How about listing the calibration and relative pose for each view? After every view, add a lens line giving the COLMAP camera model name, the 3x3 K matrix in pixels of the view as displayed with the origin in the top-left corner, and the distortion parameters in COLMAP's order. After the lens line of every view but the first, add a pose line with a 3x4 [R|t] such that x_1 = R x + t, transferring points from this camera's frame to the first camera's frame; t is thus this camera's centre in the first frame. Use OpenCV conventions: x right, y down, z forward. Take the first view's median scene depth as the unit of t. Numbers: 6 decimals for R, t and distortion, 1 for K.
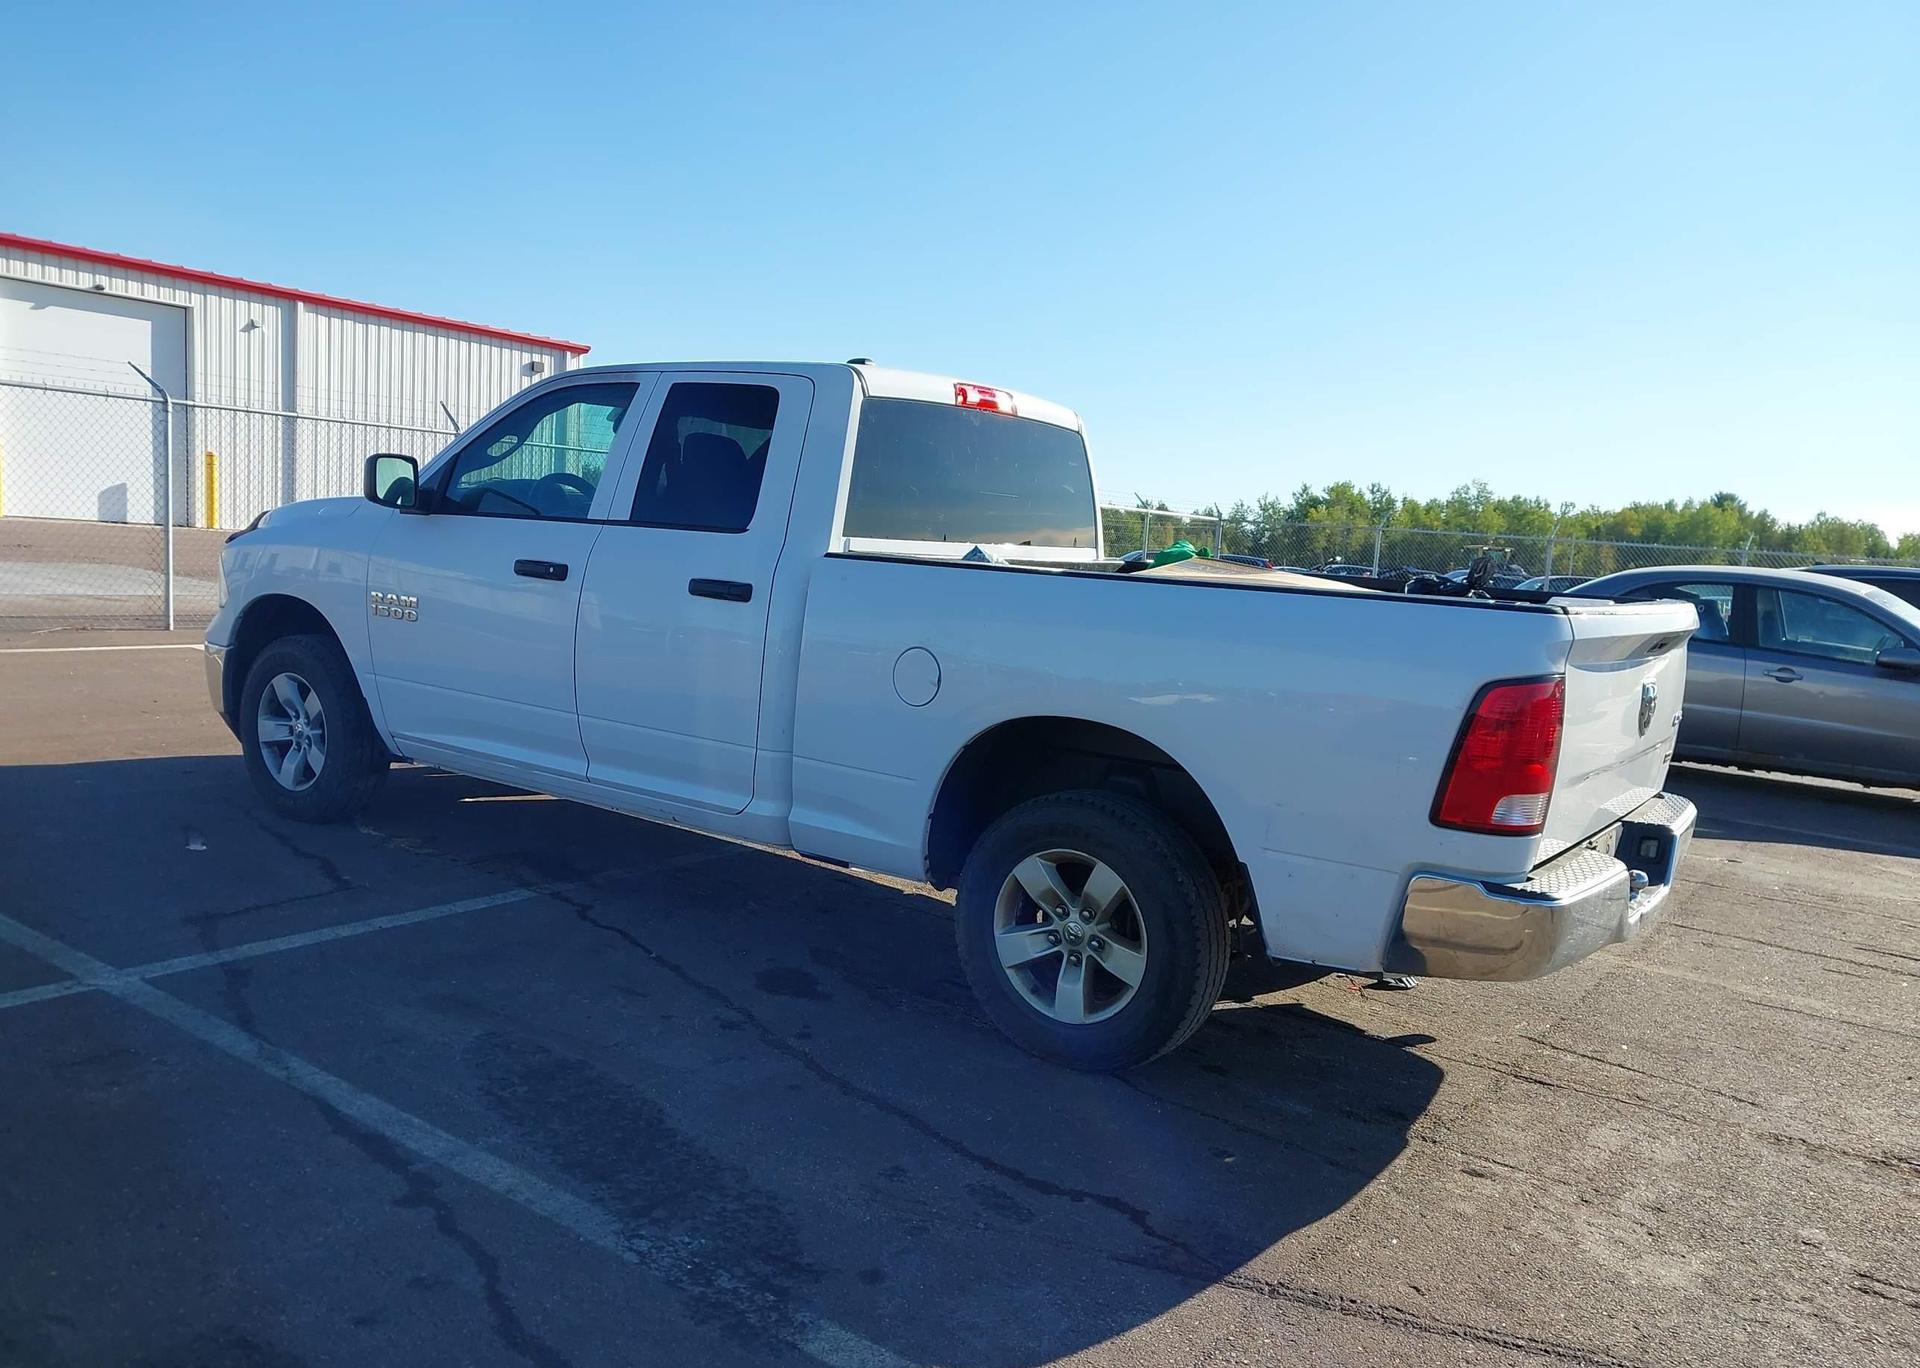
lens RADIAL K [[1566.4, 0, 926.0], [0, 1566.4, 690.8], [0, 0, 1]] dist [0.046233, -0.067249]
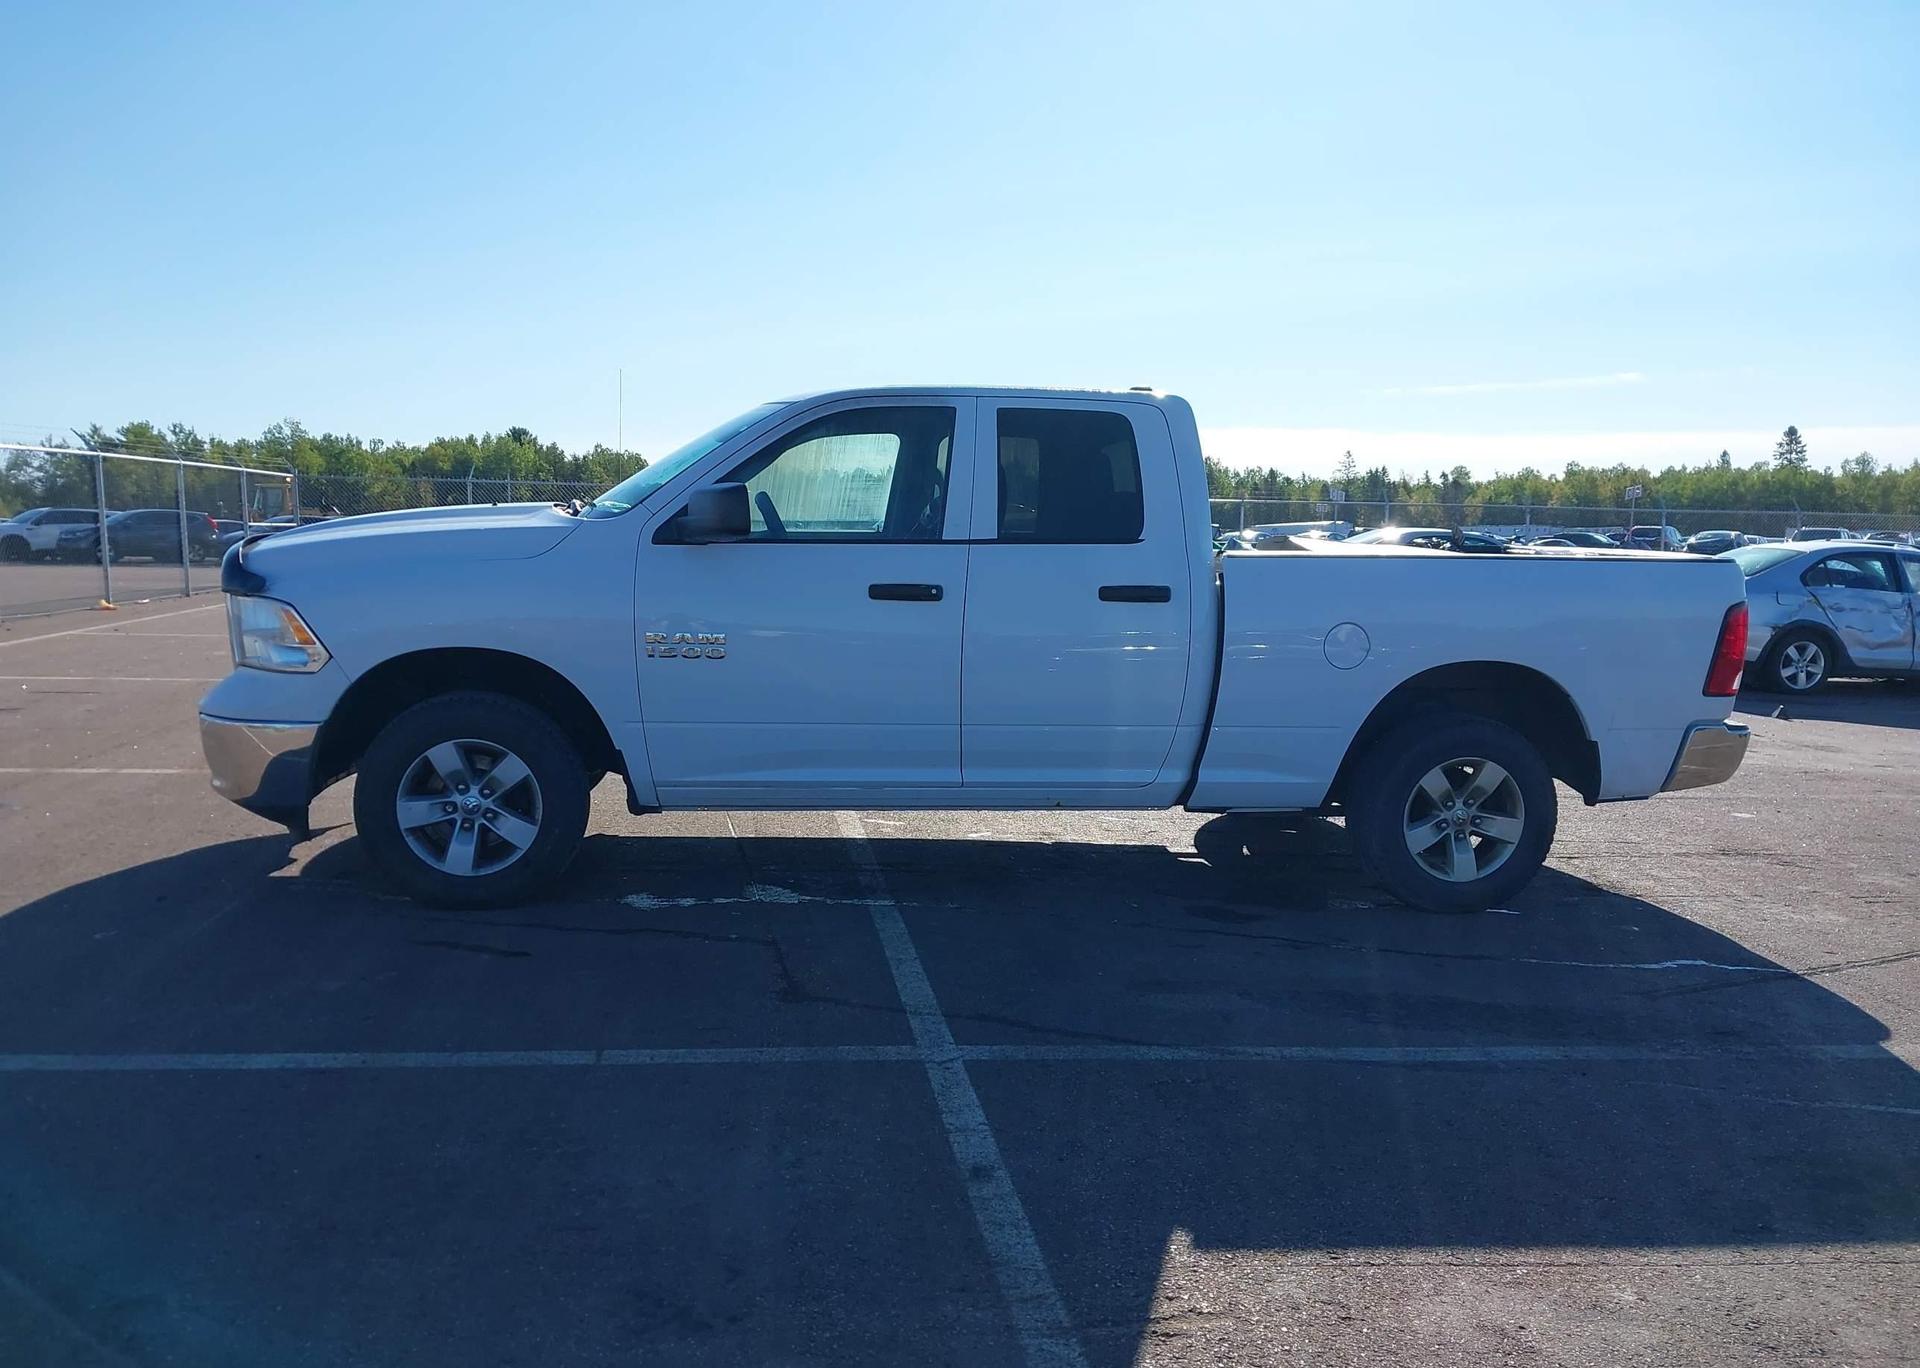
lens RADIAL K [[1566.4, 0, 926.0], [0, 1566.4, 690.8], [0, 0, 1]] dist [0.046233, -0.067249]
pose [[0.722865, -0.133520, 0.677966, -0.854633], [0.105291, 0.990980, 0.082902, -0.087876], [-0.682920, 0.011457, 0.730403, 0.223410]]
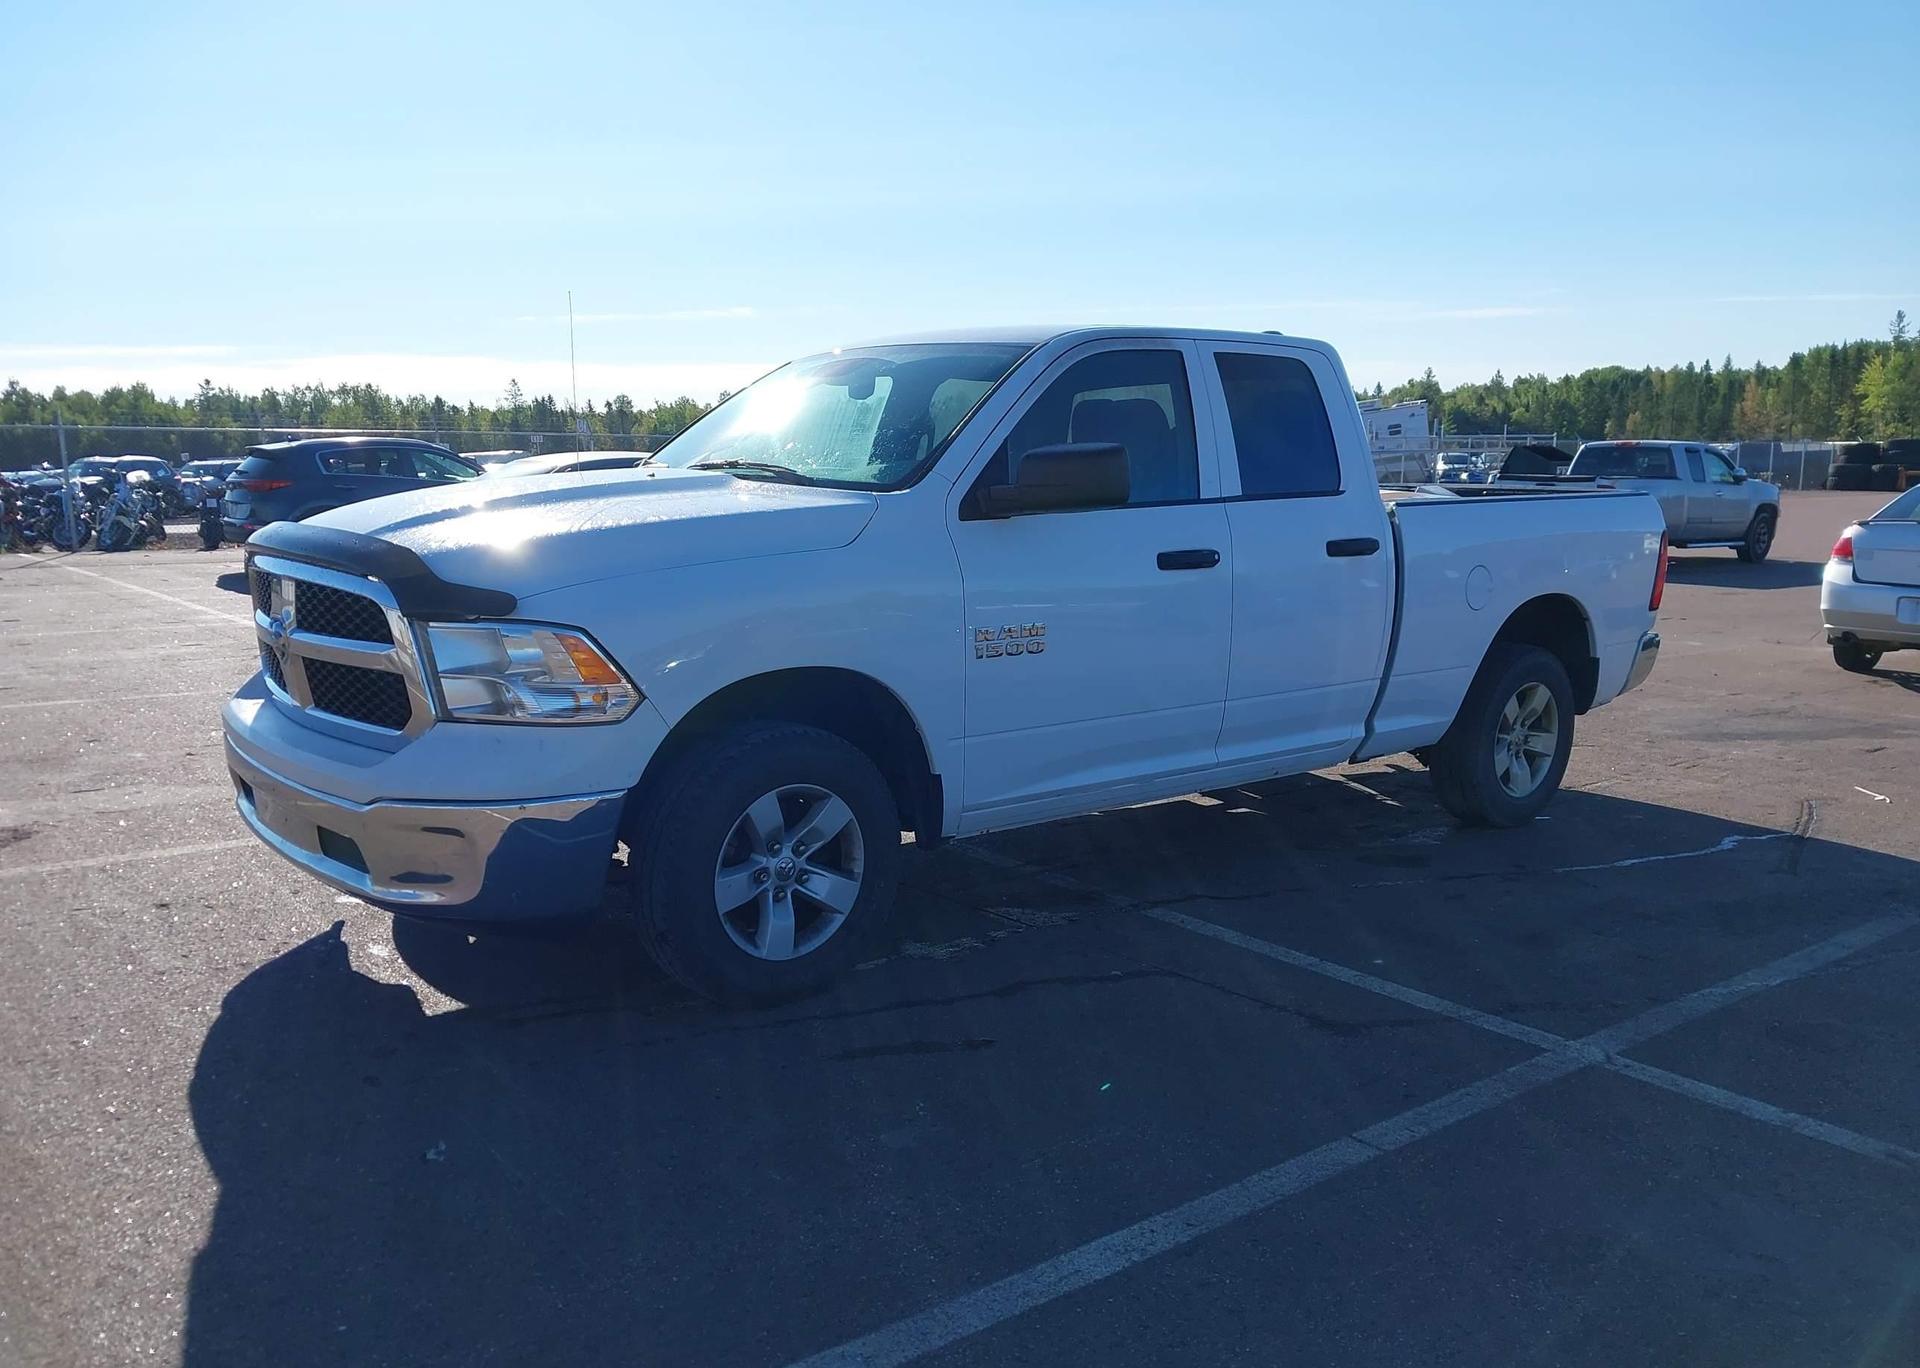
lens RADIAL K [[1575.1, 0, 920.3], [0, 1575.1, 689.2], [0, 0, 1]] dist [0.048336, -0.075763]
pose [[0.252871, -0.214106, 0.943512, -1.067203], [0.121036, 0.974546, 0.188709, -0.178588], [-0.959899, 0.066480, 0.272348, 0.825434]]
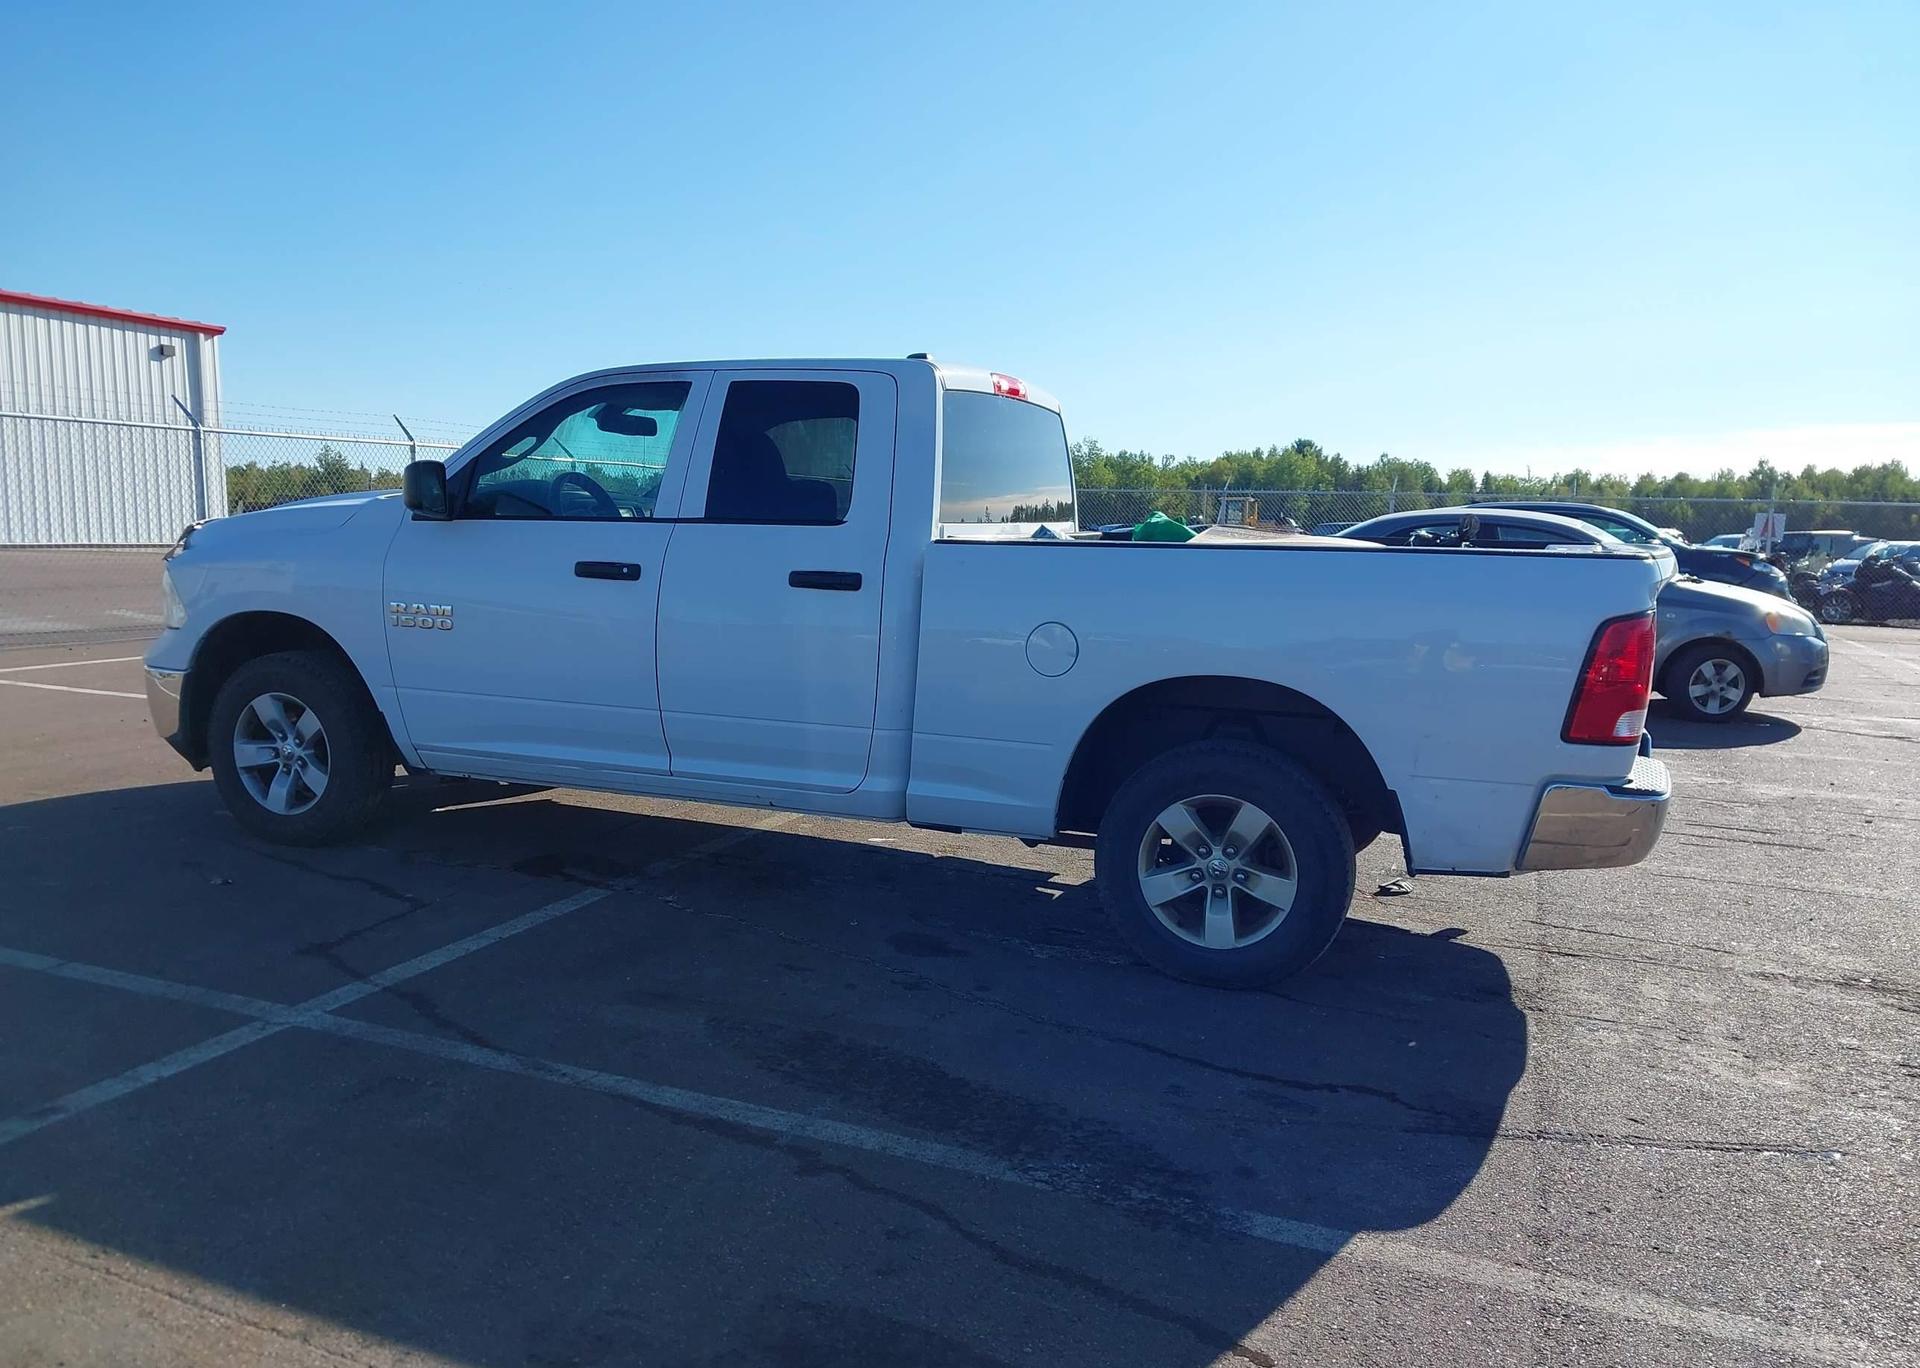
lens RADIAL K [[1566.4, 0, 926.0], [0, 1566.4, 690.8], [0, 0, 1]] dist [0.046233, -0.067249]
pose [[0.969415, -0.074783, 0.233756, -0.262300], [0.070121, 0.997140, 0.028203, -0.012911], [-0.235196, -0.010949, 0.971886, -0.026678]]
